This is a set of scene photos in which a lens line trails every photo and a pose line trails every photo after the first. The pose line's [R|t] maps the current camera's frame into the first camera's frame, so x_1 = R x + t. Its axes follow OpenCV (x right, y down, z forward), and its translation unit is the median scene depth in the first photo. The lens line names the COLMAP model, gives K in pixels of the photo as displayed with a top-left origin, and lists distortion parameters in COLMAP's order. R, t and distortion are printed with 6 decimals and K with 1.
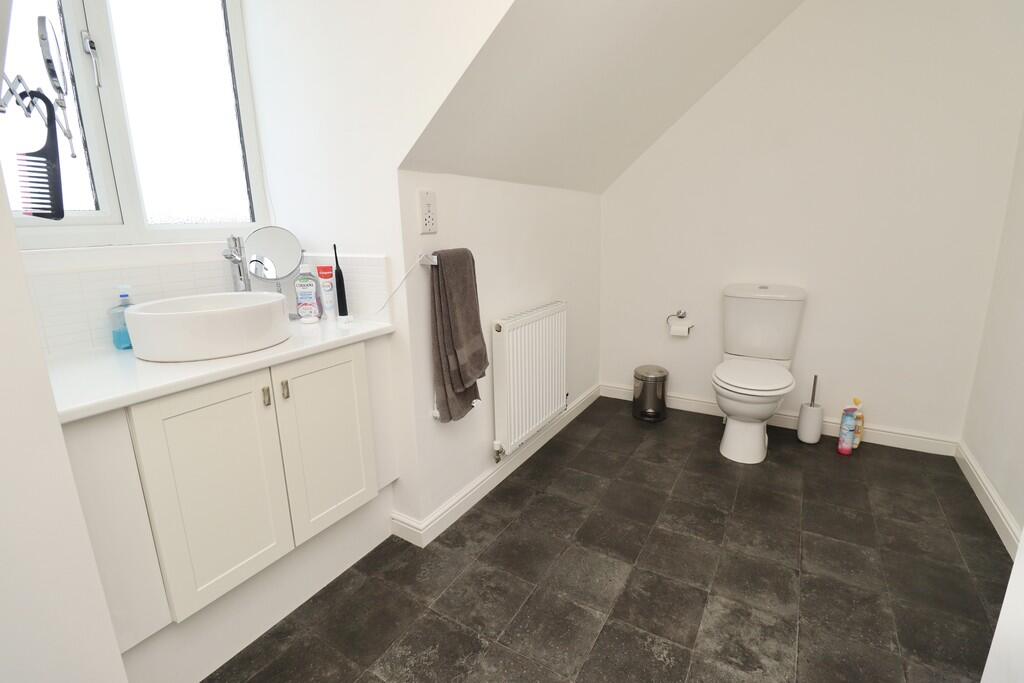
lens RADIAL K [[479.1, 0, 518.2], [0, 479.1, 335.5], [0, 0, 1]] dist [-0.014421, -0.001002]
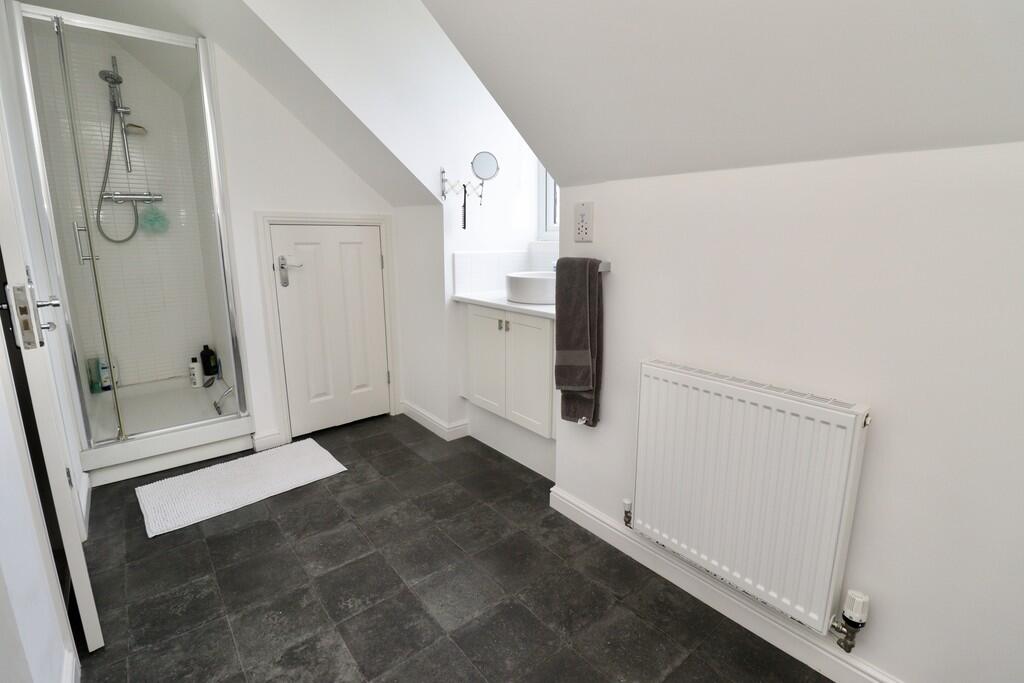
lens RADIAL K [[479.1, 0, 518.7], [0, 479.1, 339.0], [0, 0, 1]] dist [-0.014421, -0.001002]
pose [[-0.342208, 0.221958, -0.913033, 0.977319], [-0.211734, 0.928492, 0.305075, -0.339181], [0.915458, 0.297719, -0.270742, 1.349029]]
